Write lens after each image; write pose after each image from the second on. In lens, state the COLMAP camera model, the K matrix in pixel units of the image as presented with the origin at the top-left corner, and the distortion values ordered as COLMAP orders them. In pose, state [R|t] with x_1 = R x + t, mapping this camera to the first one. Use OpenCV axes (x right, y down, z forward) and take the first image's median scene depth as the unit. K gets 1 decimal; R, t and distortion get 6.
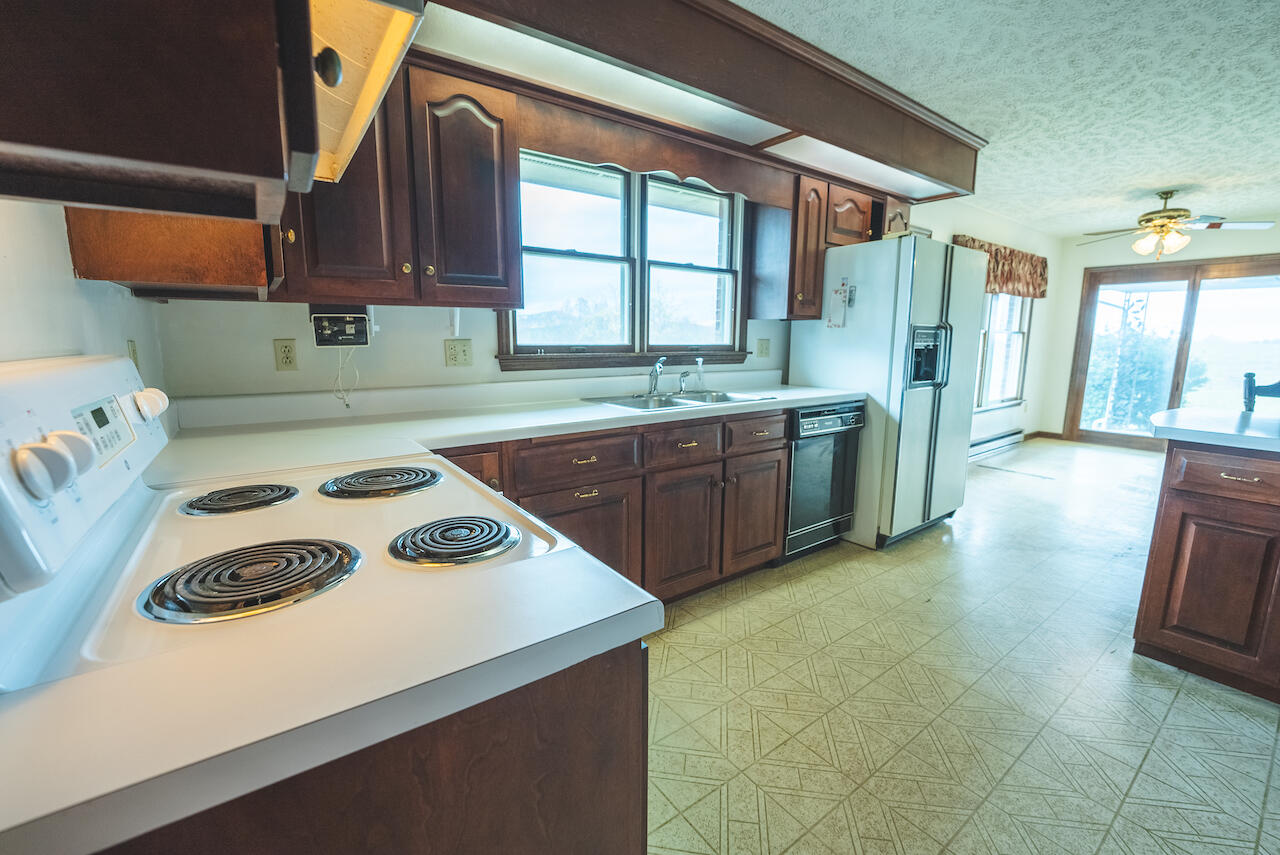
lens RADIAL K [[524.3, 0, 634.9], [0, 524.3, 428.1], [0, 0, 1]] dist [-0.031697, 0.004493]
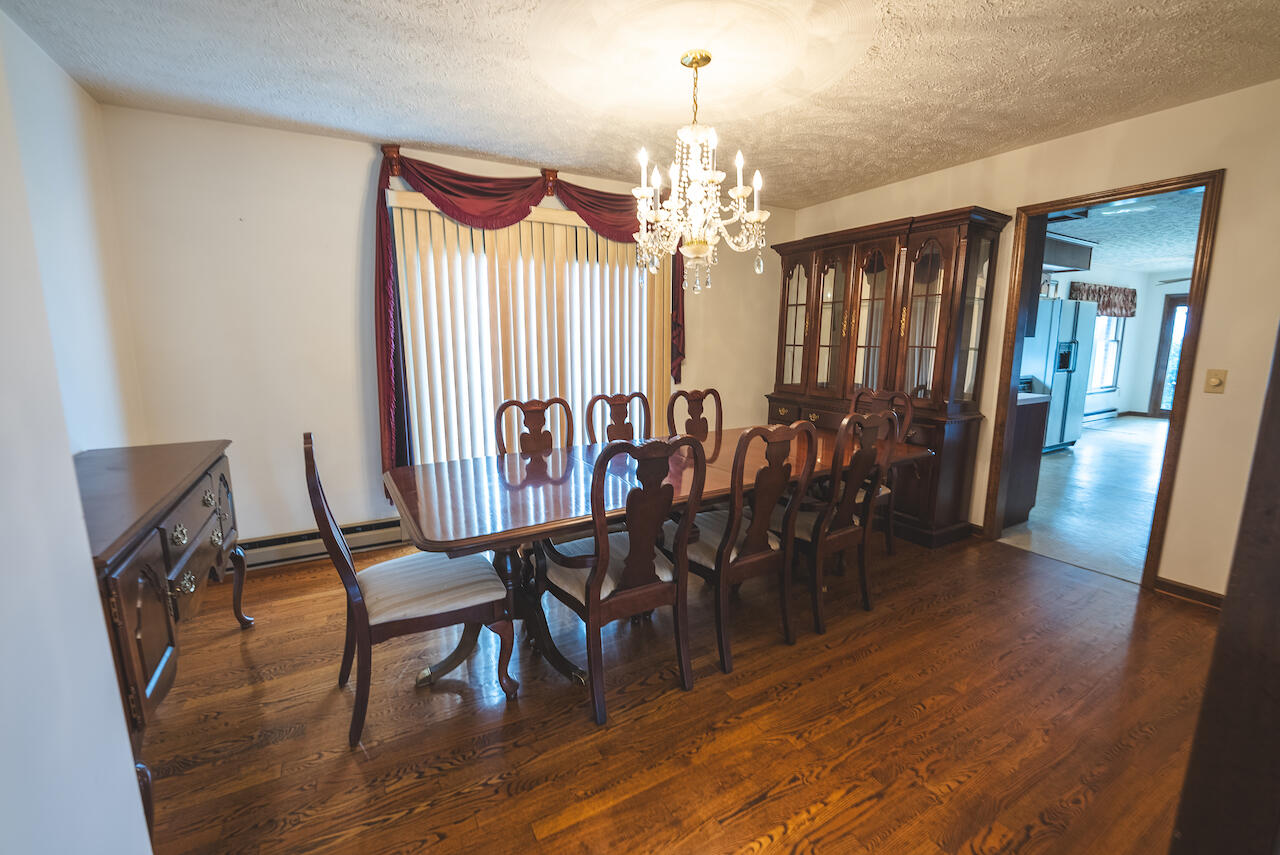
lens RADIAL K [[524.3, 0, 634.9], [0, 524.3, 428.1], [0, 0, 1]] dist [-0.031697, 0.004493]
pose [[0.993537, 0.013919, -0.112648, -0.750728], [-0.014327, 0.999893, -0.002811, 0.145500], [0.112597, 0.004407, 0.993631, -1.011675]]
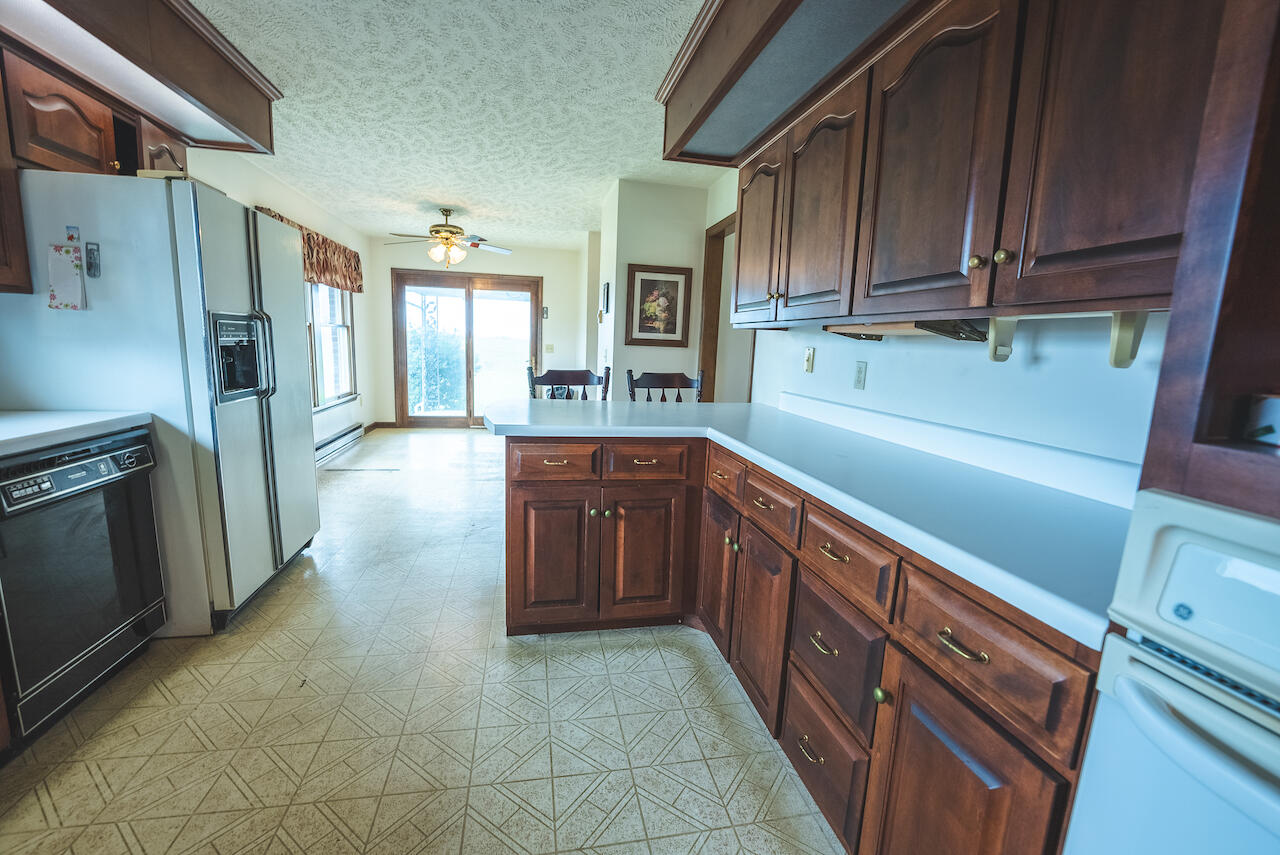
lens RADIAL K [[524.3, 0, 634.9], [0, 524.3, 428.1], [0, 0, 1]] dist [-0.031697, 0.004493]
pose [[0.412782, -0.131523, 0.901284, 0.105204], [0.116384, 0.989025, 0.091024, -0.033406], [-0.903364, 0.067322, 0.423558, 0.166410]]
